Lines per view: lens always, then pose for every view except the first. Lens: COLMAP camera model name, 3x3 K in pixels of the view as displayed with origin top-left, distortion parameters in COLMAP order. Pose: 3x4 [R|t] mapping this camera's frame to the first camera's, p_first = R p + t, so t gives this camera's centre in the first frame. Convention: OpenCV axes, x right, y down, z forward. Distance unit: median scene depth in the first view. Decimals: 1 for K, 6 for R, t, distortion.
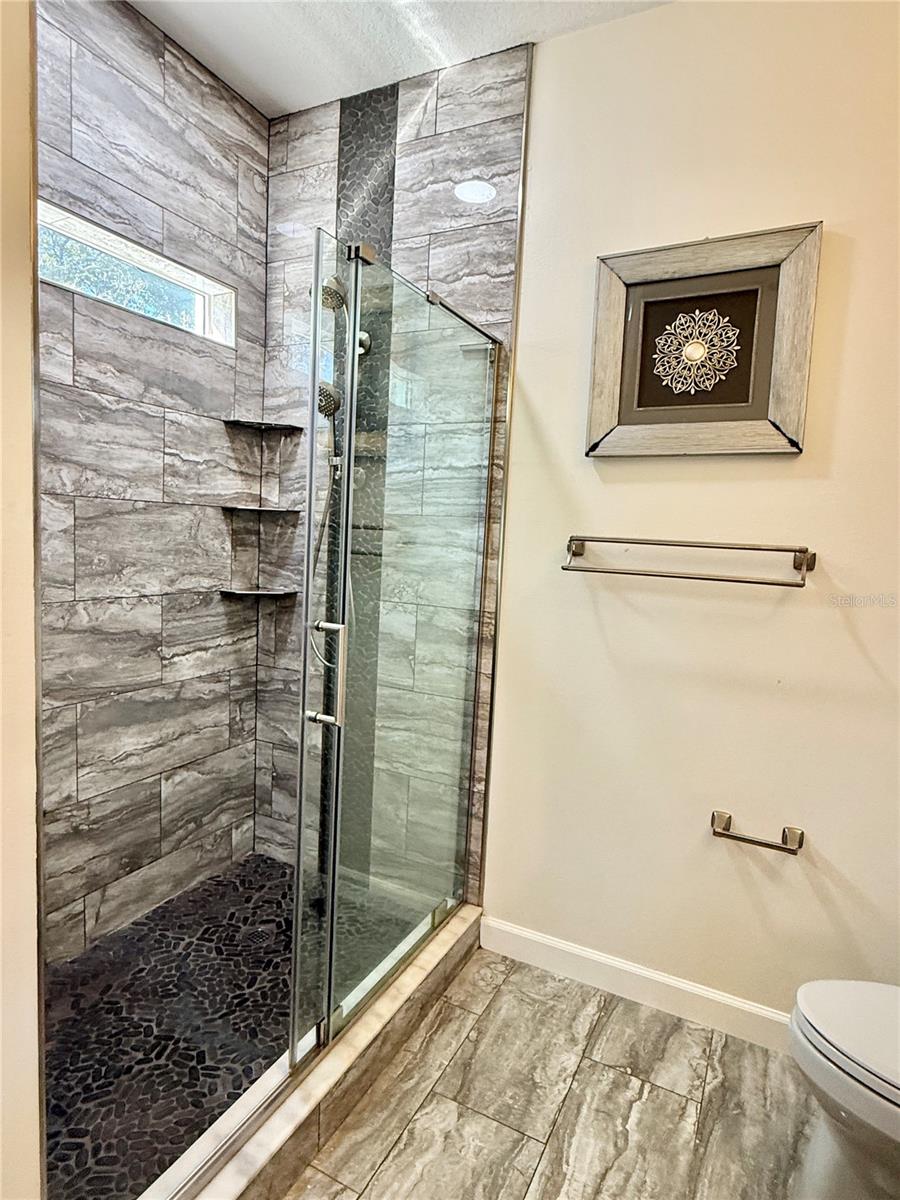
lens RADIAL K [[667.9, 0, 450.0], [0, 667.9, 600.0], [0, 0, 1]] dist [0.002780, -0.000080]
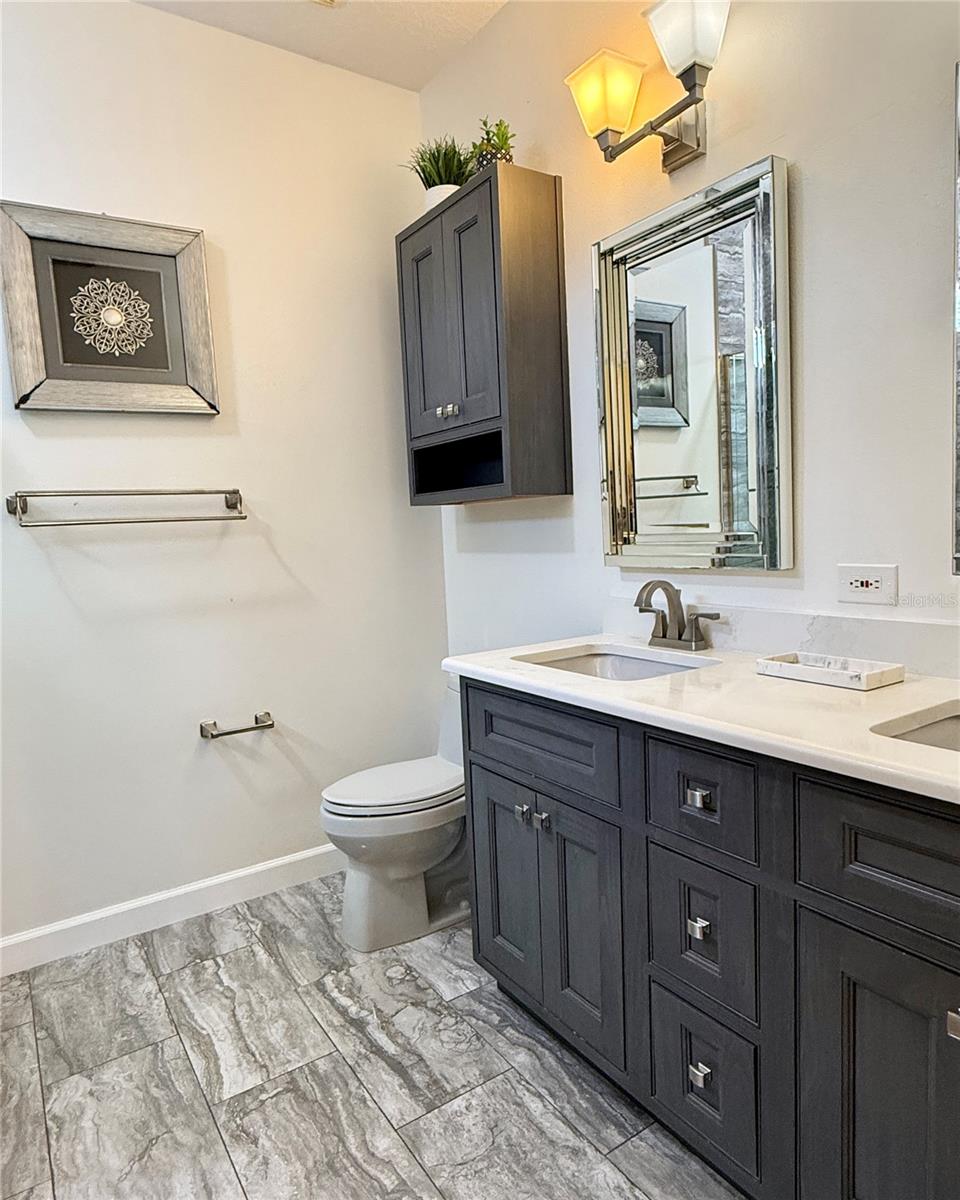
lens RADIAL K [[760.9, 0, 480.0], [0, 760.9, 600.0], [0, 0, 1]] dist [-0.000727, 0.001727]
pose [[0.491674, -0.161016, 0.855763, -0.485416], [0.159197, 0.982813, 0.093455, 0.063563], [-0.856103, 0.090286, 0.508857, -0.107077]]
